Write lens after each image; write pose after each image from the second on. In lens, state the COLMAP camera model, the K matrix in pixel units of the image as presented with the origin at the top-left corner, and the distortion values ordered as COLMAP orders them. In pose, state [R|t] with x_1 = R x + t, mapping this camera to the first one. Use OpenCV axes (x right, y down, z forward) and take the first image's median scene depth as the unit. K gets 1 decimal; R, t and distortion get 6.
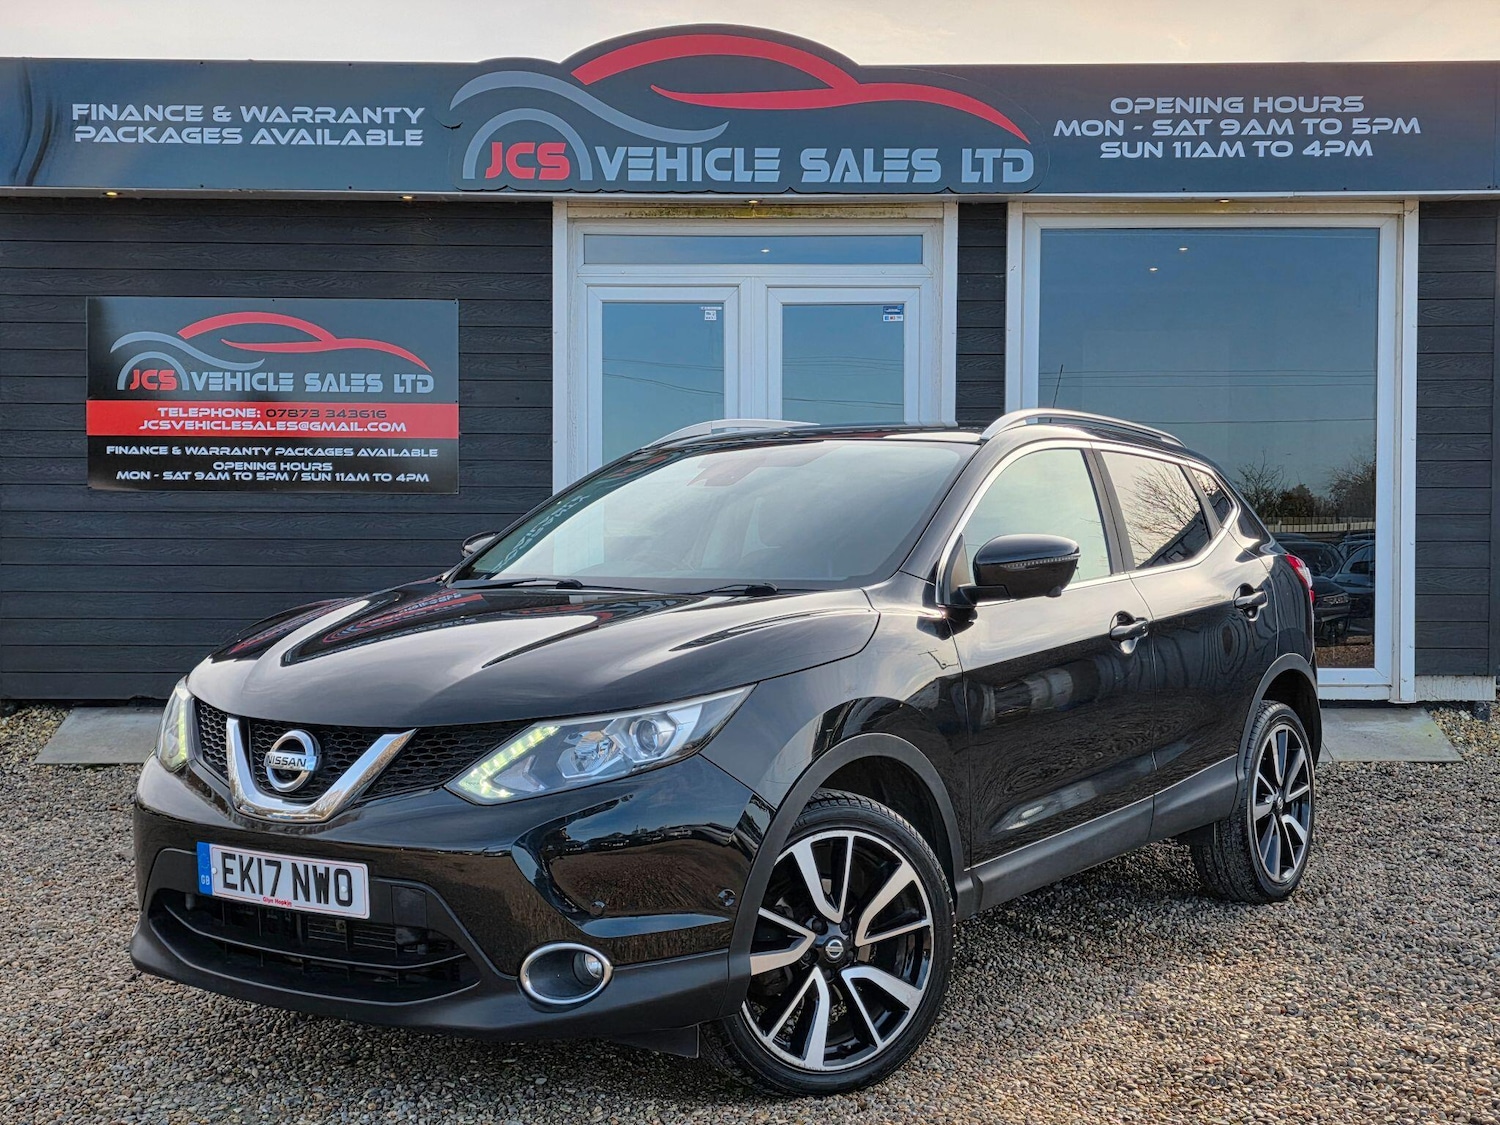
lens RADIAL K [[1923.1, 0, 765.6], [0, 1923.1, 563.0], [0, 0, 1]] dist [0.179805, -0.508172]
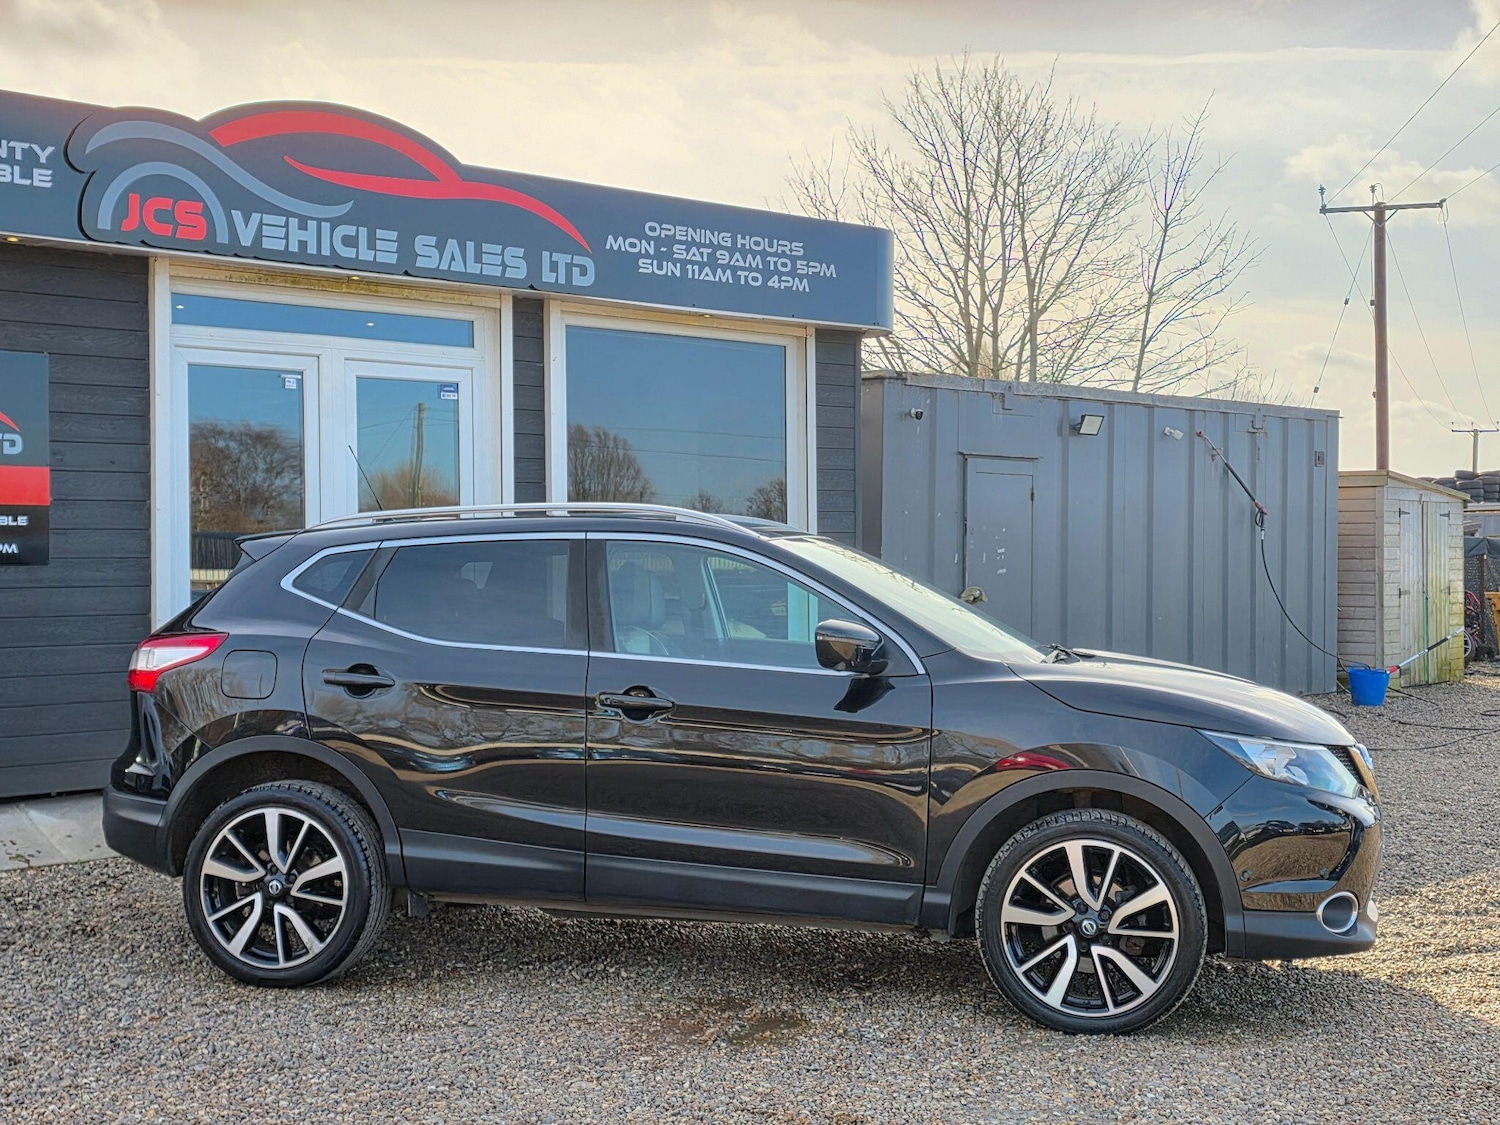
lens RADIAL K [[1967.0, 0, 797.2], [0, 1967.0, 562.8], [0, 0, 1]] dist [0.119597, -0.273300]
pose [[0.732258, -0.008805, 0.680970, -0.560306], [0.021996, 0.999701, -0.010727, -0.020276], [-0.680672, 0.022833, 0.732232, 0.078720]]
